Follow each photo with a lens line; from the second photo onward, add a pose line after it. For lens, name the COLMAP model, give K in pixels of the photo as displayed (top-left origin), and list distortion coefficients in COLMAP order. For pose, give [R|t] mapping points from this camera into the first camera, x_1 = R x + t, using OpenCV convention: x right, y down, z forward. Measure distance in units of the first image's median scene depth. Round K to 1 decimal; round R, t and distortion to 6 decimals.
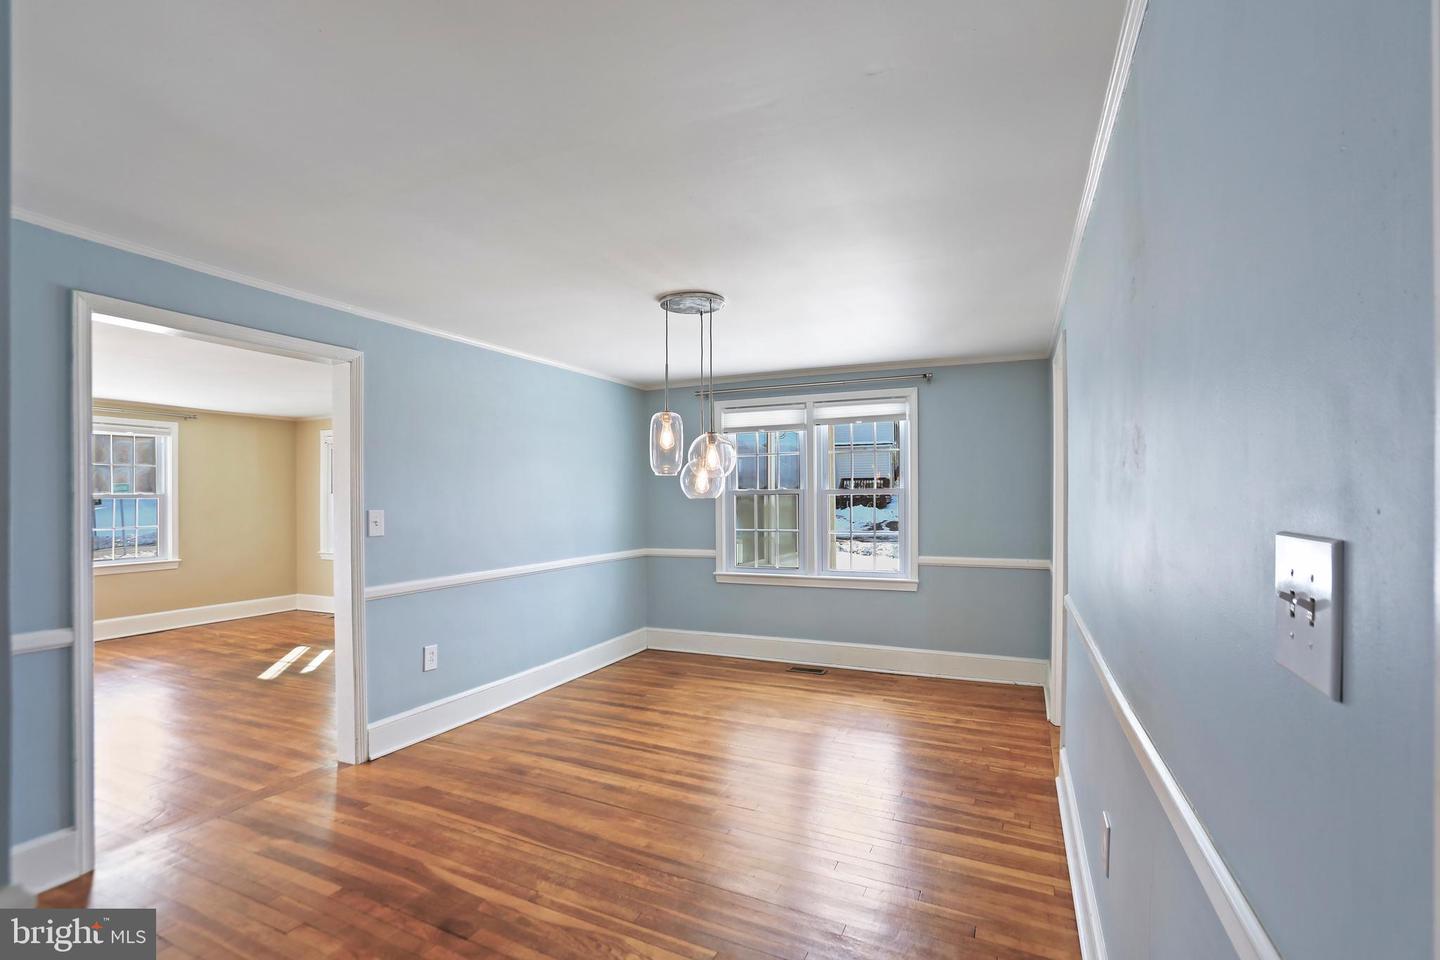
lens RADIAL K [[663.6, 0, 719.6], [0, 663.6, 493.3], [0, 0, 1]] dist [-0.040548, 0.009051]
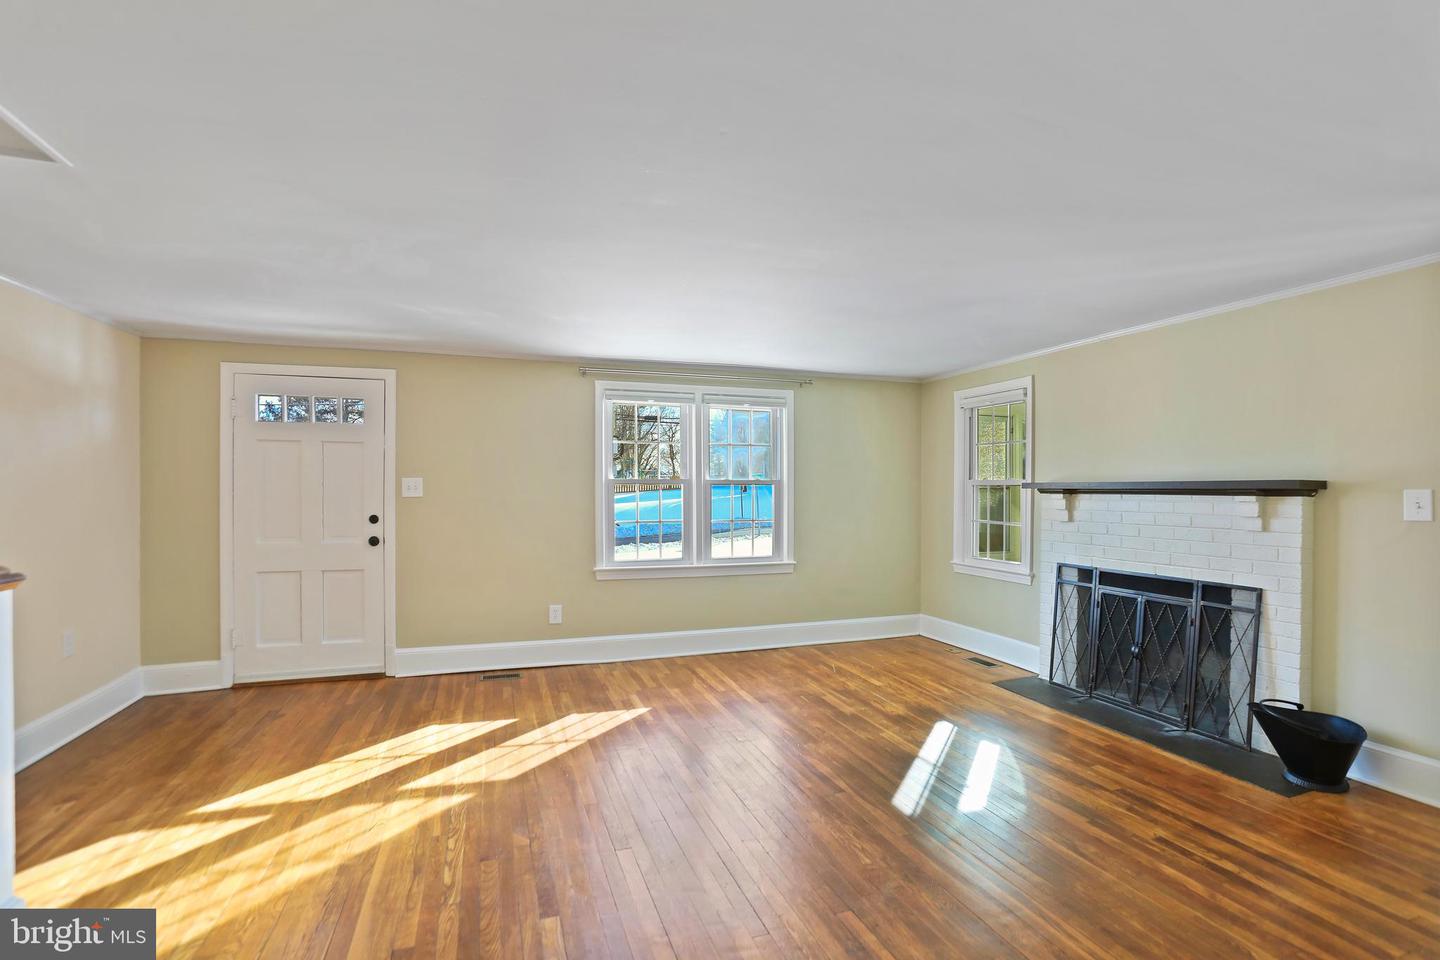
lens RADIAL K [[663.6, 0, 724.5], [0, 663.6, 488.6], [0, 0, 1]] dist [-0.040548, 0.009051]
pose [[0.691981, 0.004853, -0.721900, -0.310683], [-0.001742, 0.999986, 0.005053, 0.007551], [0.721914, -0.002238, 0.691979, 0.379655]]
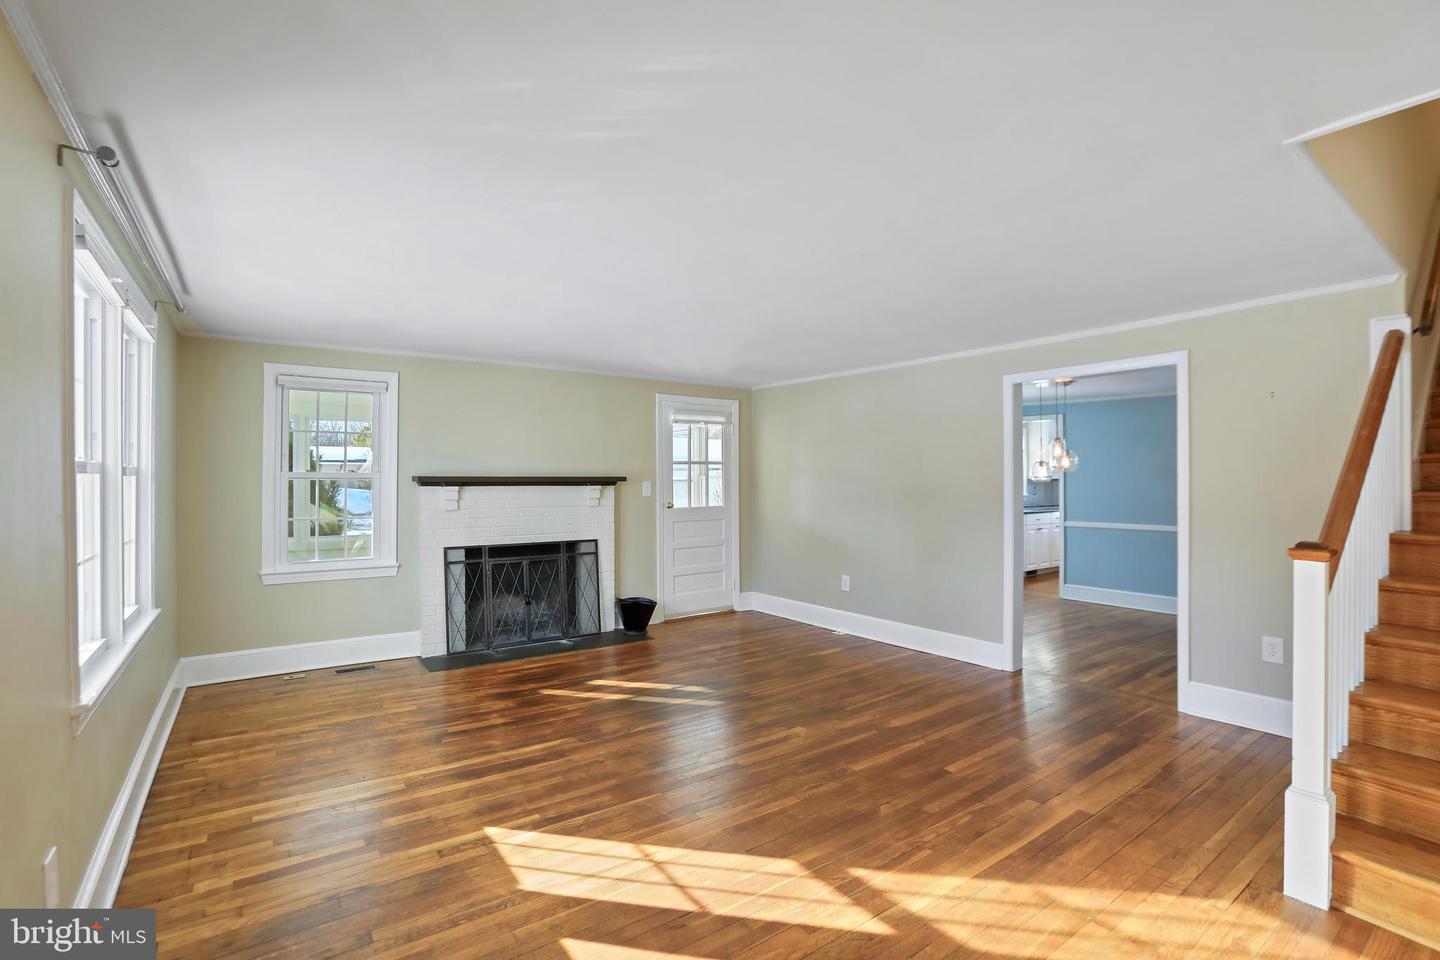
lens RADIAL K [[663.6, 0, 726.0], [0, 663.6, 483.9], [0, 0, 1]] dist [-0.040548, 0.009051]
pose [[0.493277, 0.004926, 0.869858, -1.068744], [-0.008347, 0.999965, -0.000930, 0.012614], [-0.869832, -0.006802, 0.493301, 0.442315]]
